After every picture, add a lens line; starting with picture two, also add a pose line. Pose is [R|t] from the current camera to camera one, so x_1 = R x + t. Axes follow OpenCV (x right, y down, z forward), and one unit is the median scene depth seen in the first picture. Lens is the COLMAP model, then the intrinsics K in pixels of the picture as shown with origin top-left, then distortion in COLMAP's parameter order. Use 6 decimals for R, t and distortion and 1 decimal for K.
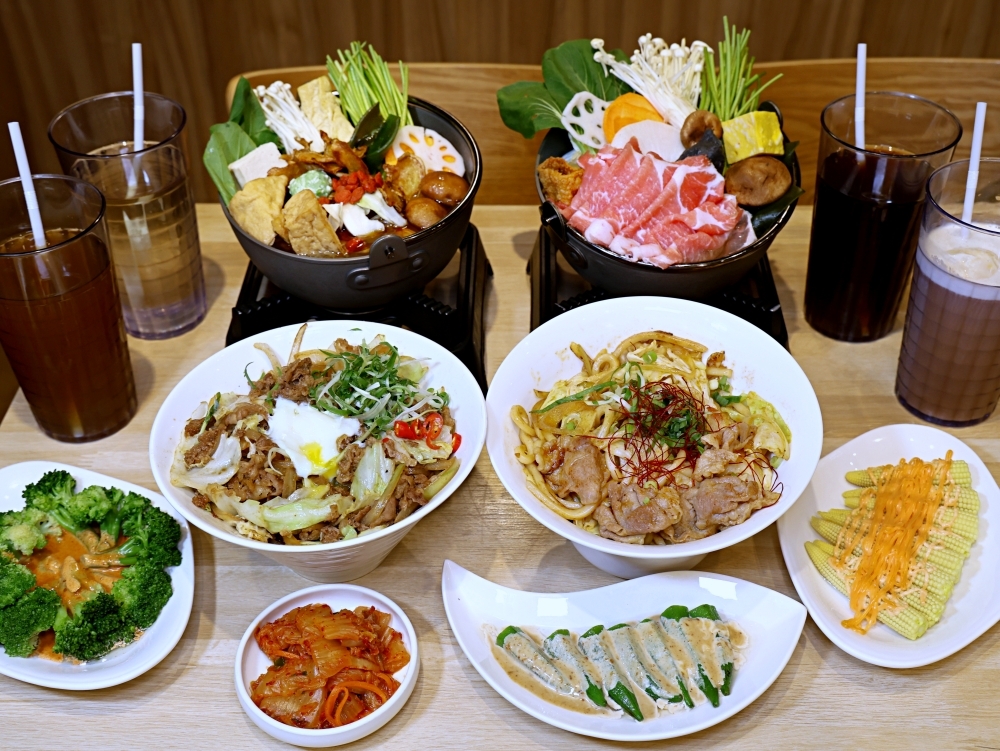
lens RADIAL K [[1109.6, 0, 500.0], [0, 1109.6, 375.5], [0, 0, 1]] dist [-0.006298, -0.001050]
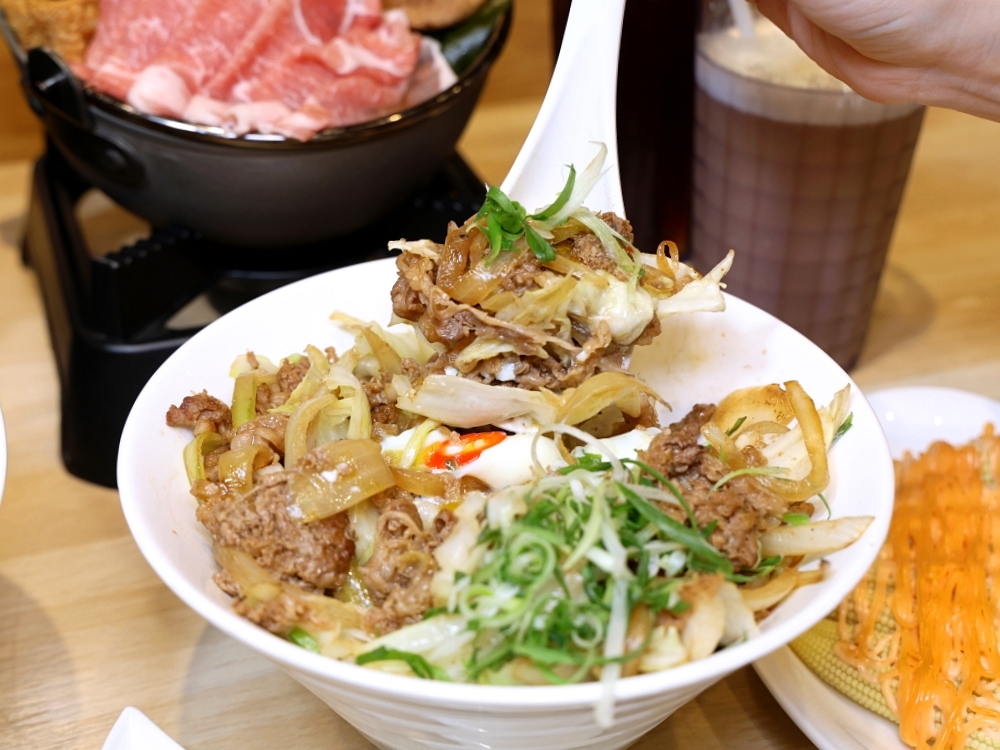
lens RADIAL K [[1408.7, 0, 500.0], [0, 1408.7, 375.0], [0, 0, 1]] dist [0.020034, 0.003052]
pose [[0.932149, -0.167920, 0.320782, 0.009866], [0.187620, 0.981743, -0.031286, 0.039771], [-0.309672, 0.089348, 0.946636, 0.372129]]
